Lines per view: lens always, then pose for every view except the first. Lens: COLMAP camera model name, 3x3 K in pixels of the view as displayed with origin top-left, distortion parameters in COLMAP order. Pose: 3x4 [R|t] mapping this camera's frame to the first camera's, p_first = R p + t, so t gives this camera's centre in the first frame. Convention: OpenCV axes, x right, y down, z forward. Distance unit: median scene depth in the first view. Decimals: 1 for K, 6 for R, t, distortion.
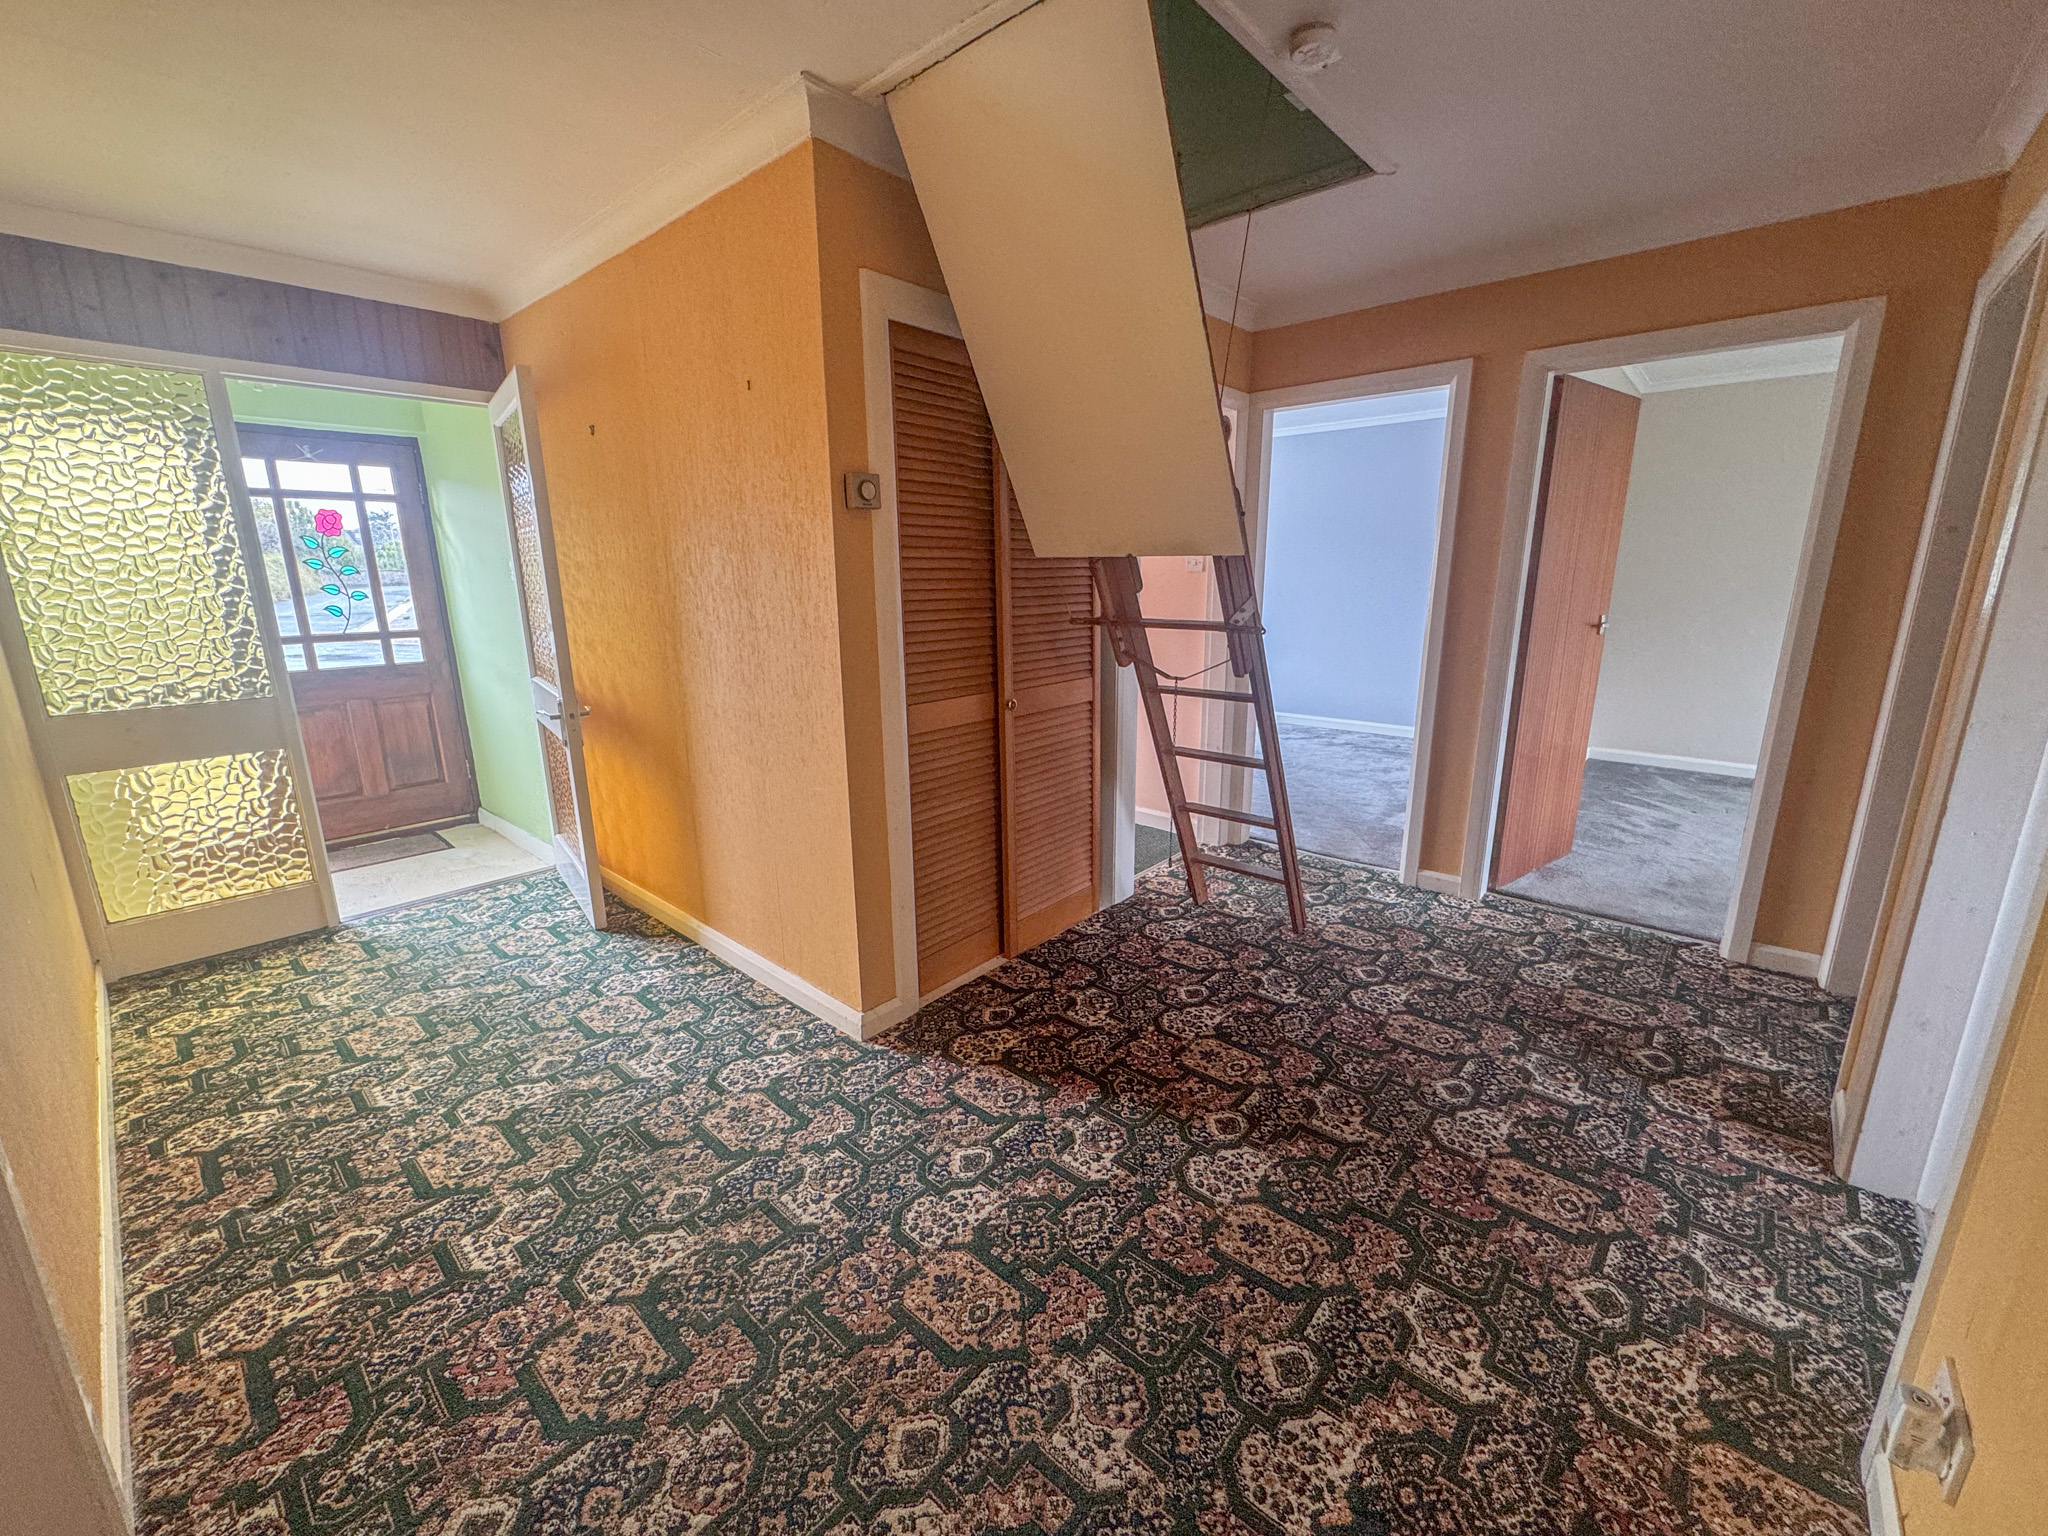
lens RADIAL K [[818.6, 0, 1028.0], [0, 818.6, 771.5], [0, 0, 1]] dist [-0.001761, -0.000304]
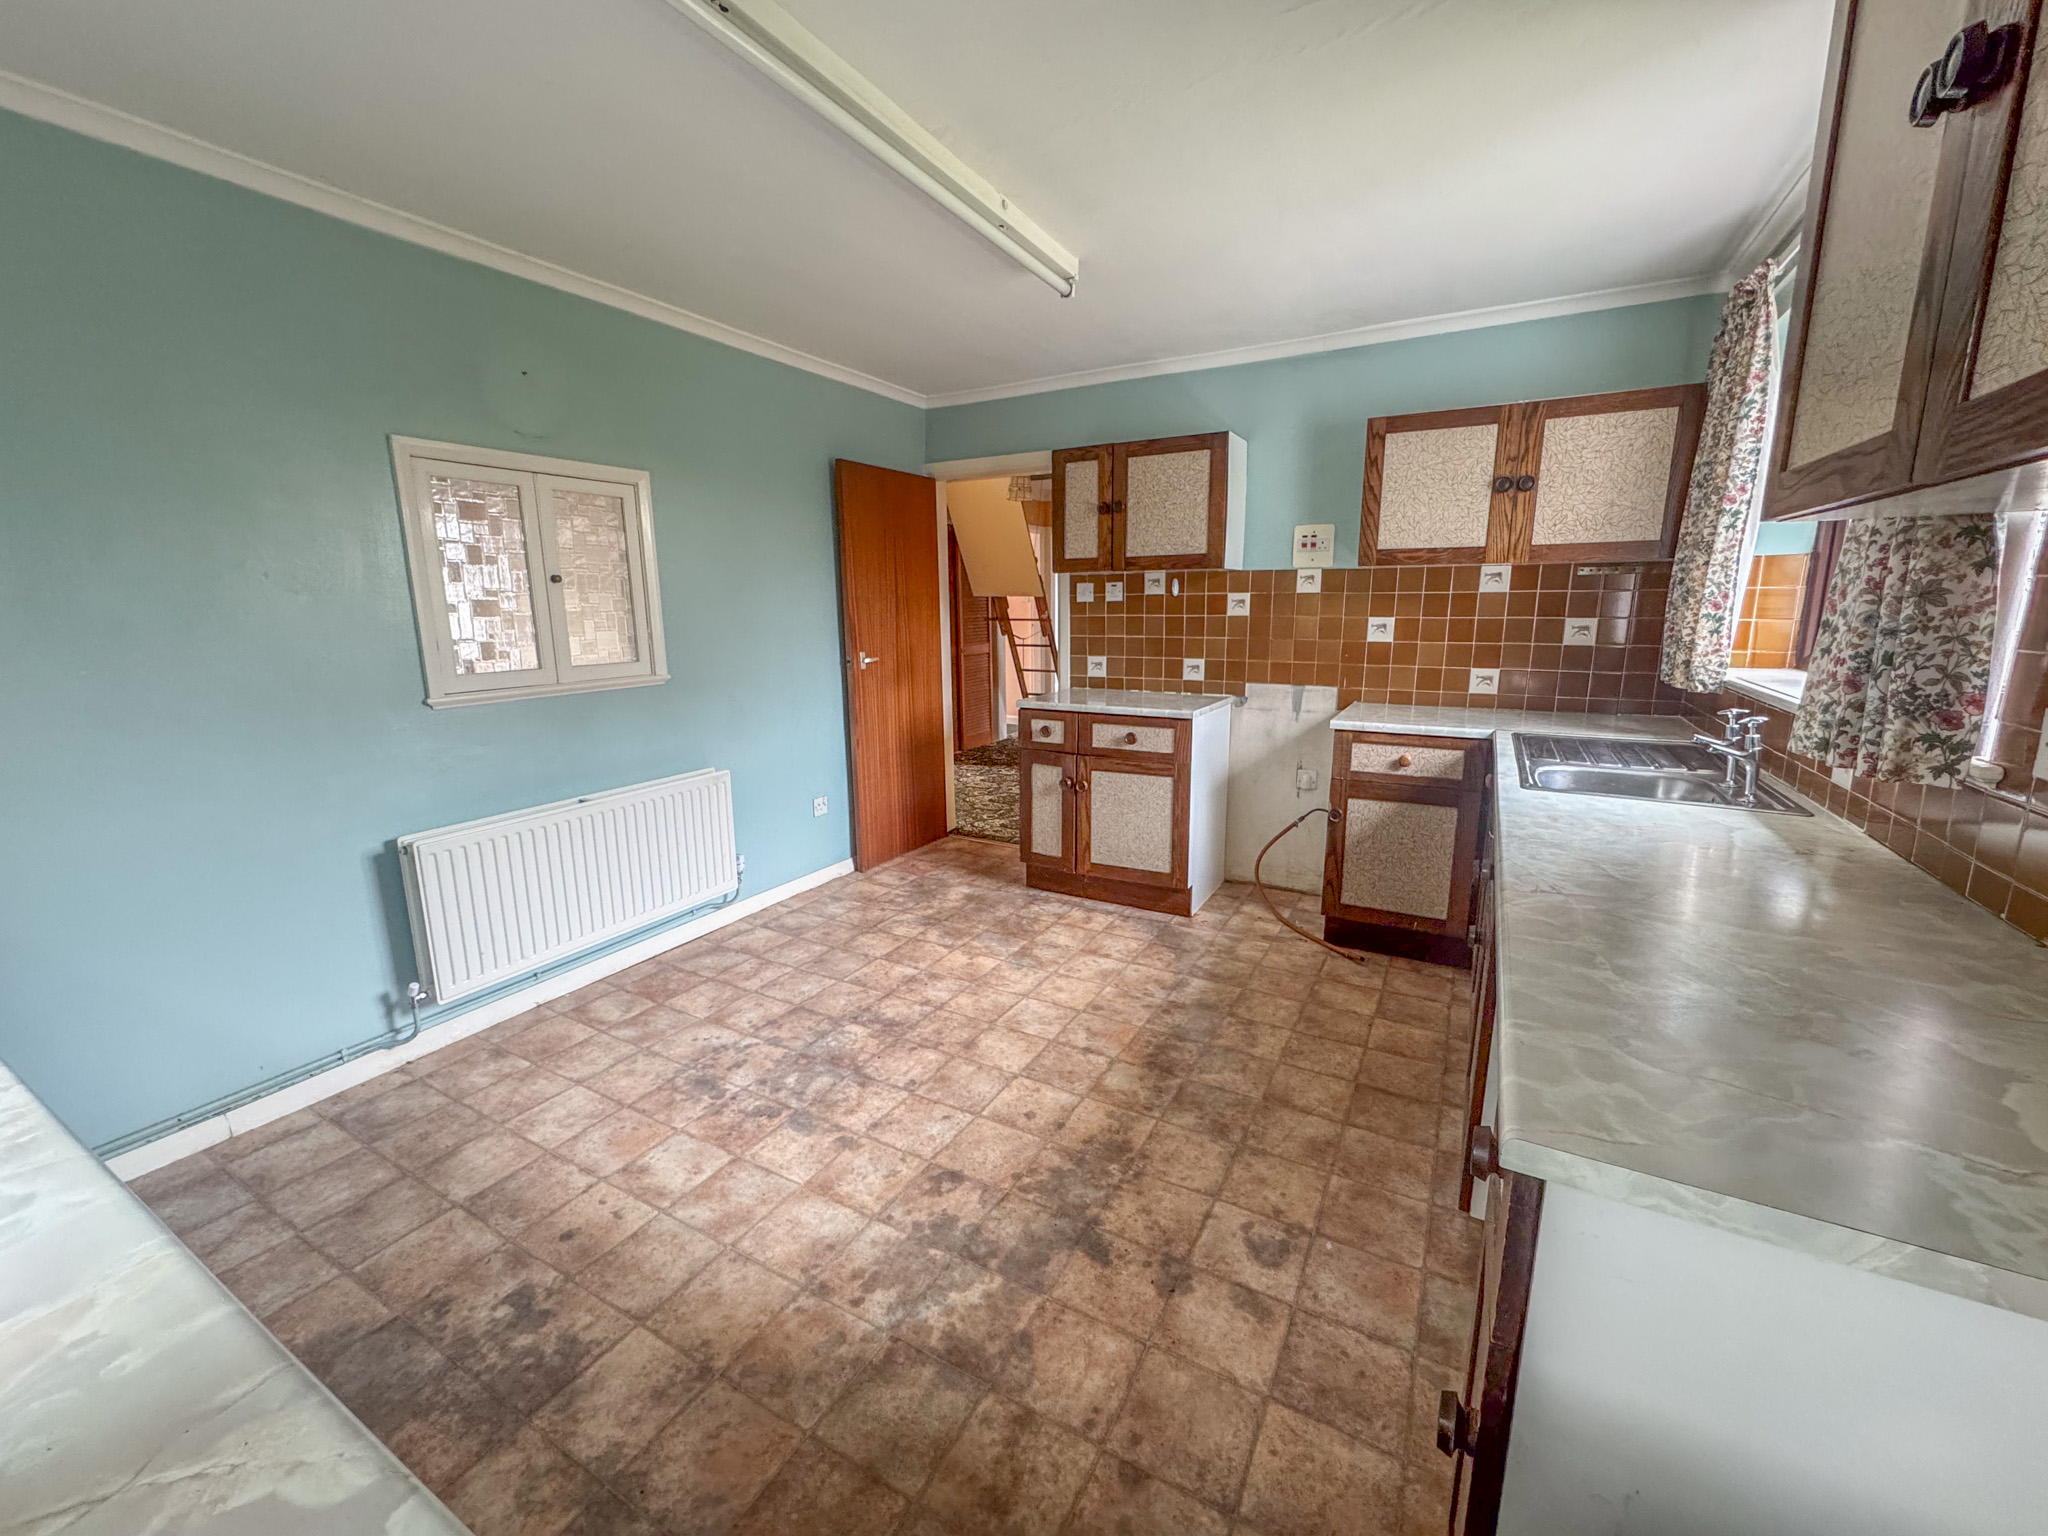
lens RADIAL K [[818.6, 0, 1023.8], [0, 818.6, 755.6], [0, 0, 1]] dist [-0.001761, -0.000304]
pose [[0.979563, -0.033506, 0.198329, -0.412464], [0.042793, 0.998170, -0.042725, 0.433861], [-0.196534, 0.050338, 0.979204, -1.848497]]
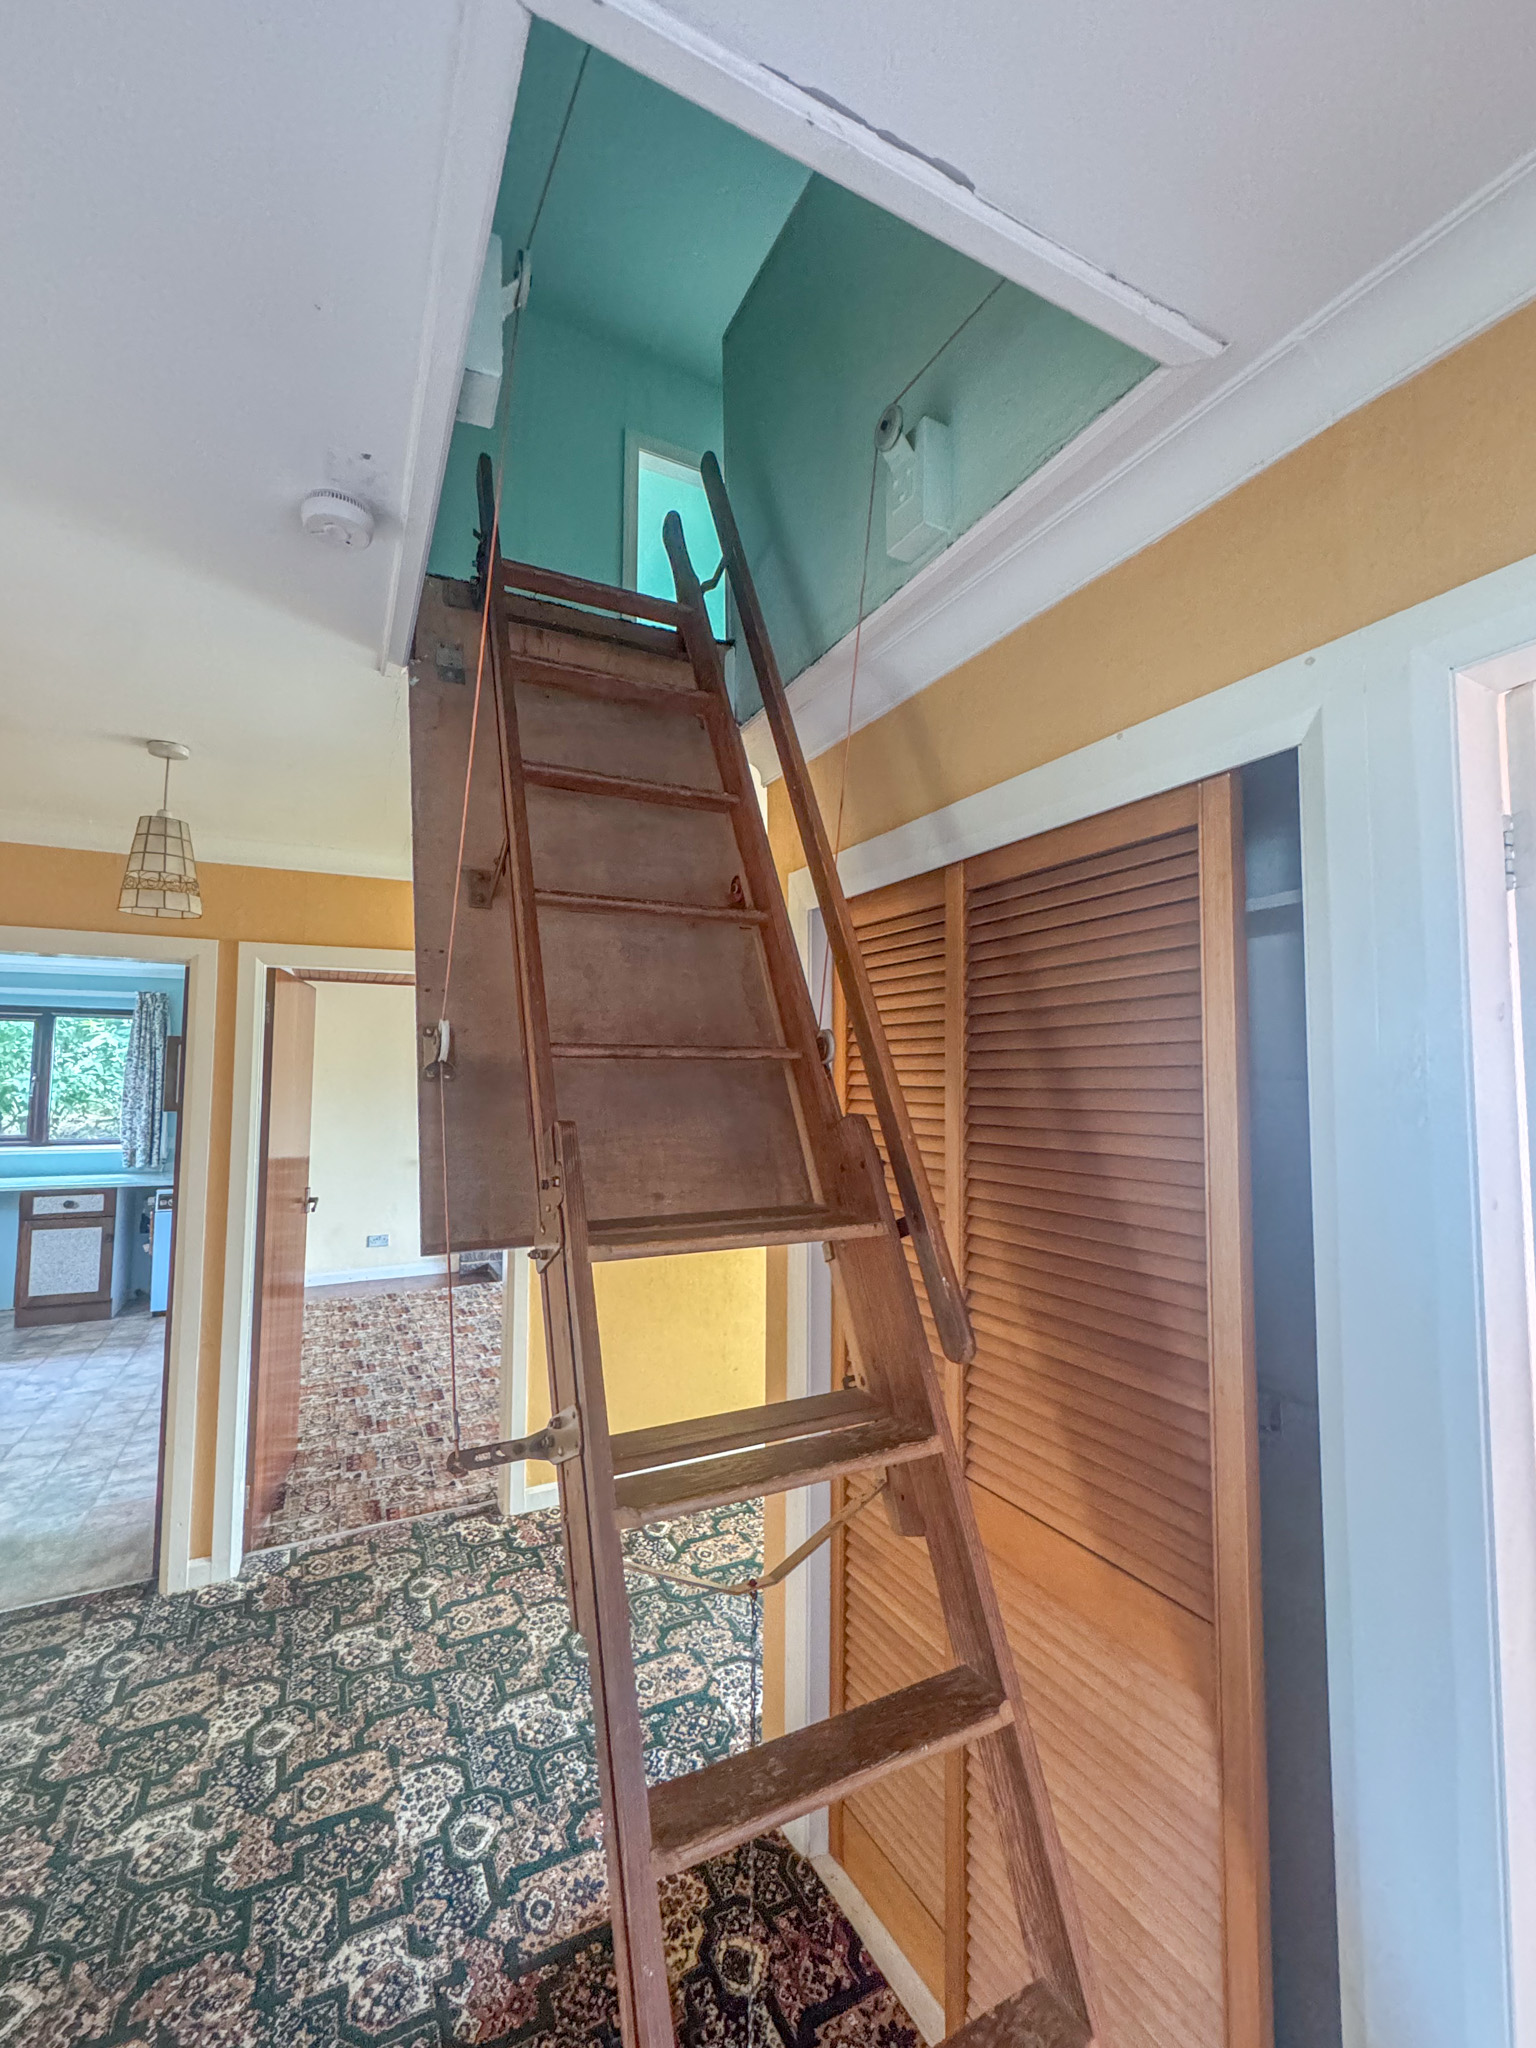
lens RADIAL K [[818.6, 0, 747.0], [0, 818.6, 1018.1], [0, 0, 1]] dist [-0.001761, -0.000304]
pose [[-0.353098, -0.073706, -0.932678, 0.617717], [-0.229933, 0.973154, 0.010145, -0.412253], [0.906892, 0.218036, -0.360566, 1.169484]]
